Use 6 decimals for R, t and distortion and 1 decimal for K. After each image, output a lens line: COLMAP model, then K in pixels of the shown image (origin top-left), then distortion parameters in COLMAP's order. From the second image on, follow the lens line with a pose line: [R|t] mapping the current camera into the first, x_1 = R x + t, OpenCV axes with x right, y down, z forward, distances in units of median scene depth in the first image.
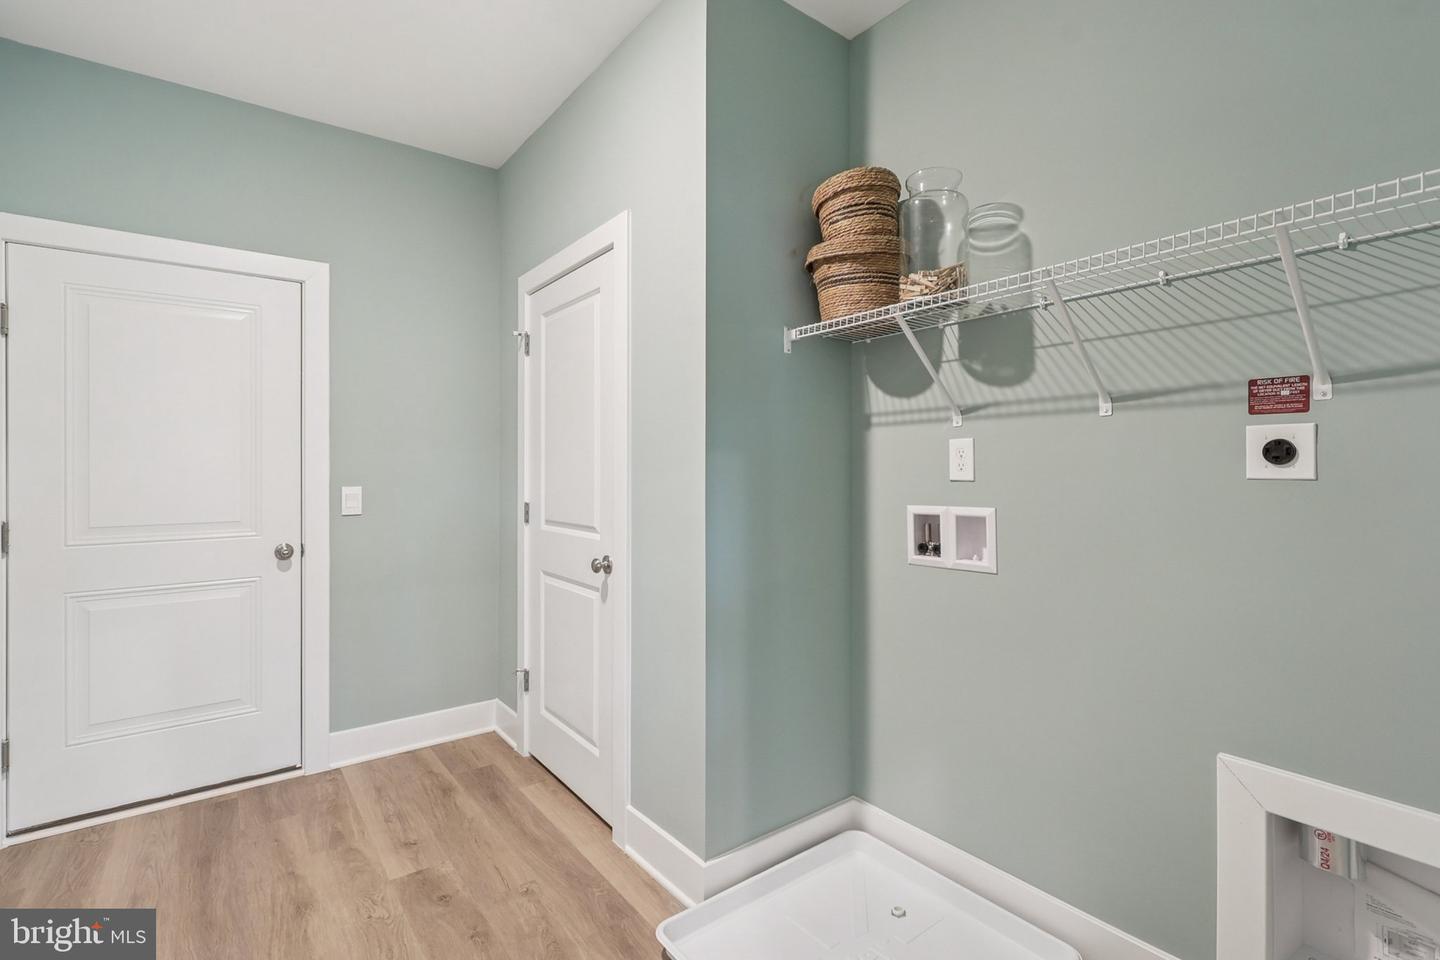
lens RADIAL K [[665.6, 0, 718.1], [0, 665.6, 471.5], [0, 0, 1]] dist [0.001689, -0.003071]
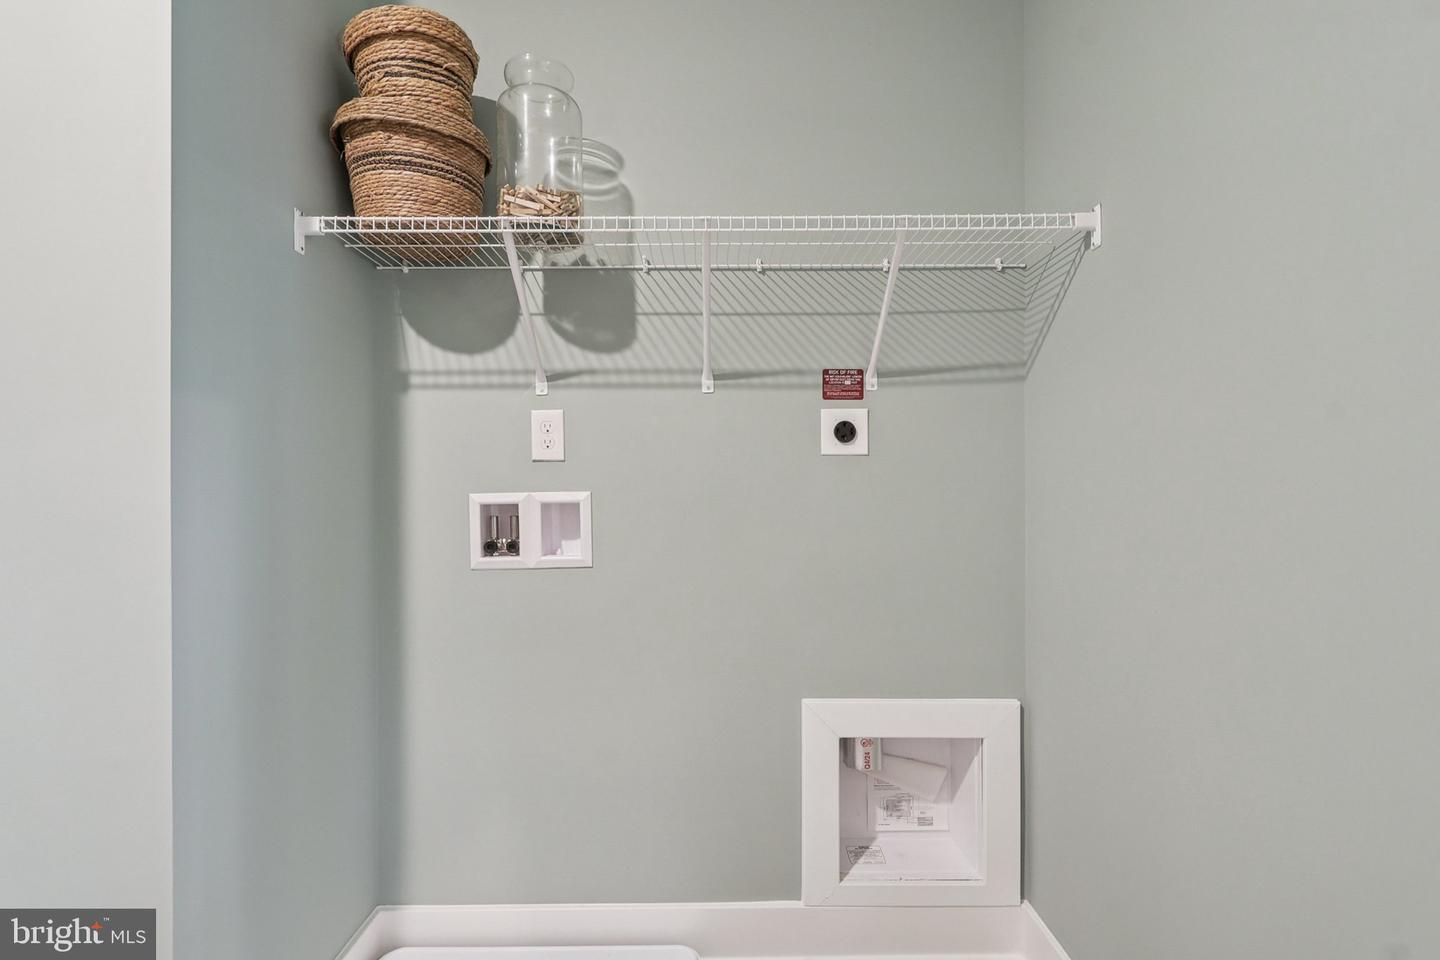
lens RADIAL K [[665.6, 0, 721.6], [0, 665.6, 486.7], [0, 0, 1]] dist [0.001689, -0.003071]
pose [[0.599013, -0.005924, 0.800717, -0.177795], [0.005286, 0.999980, 0.003444, 0.046640], [-0.800722, 0.002169, 0.599033, 0.342063]]
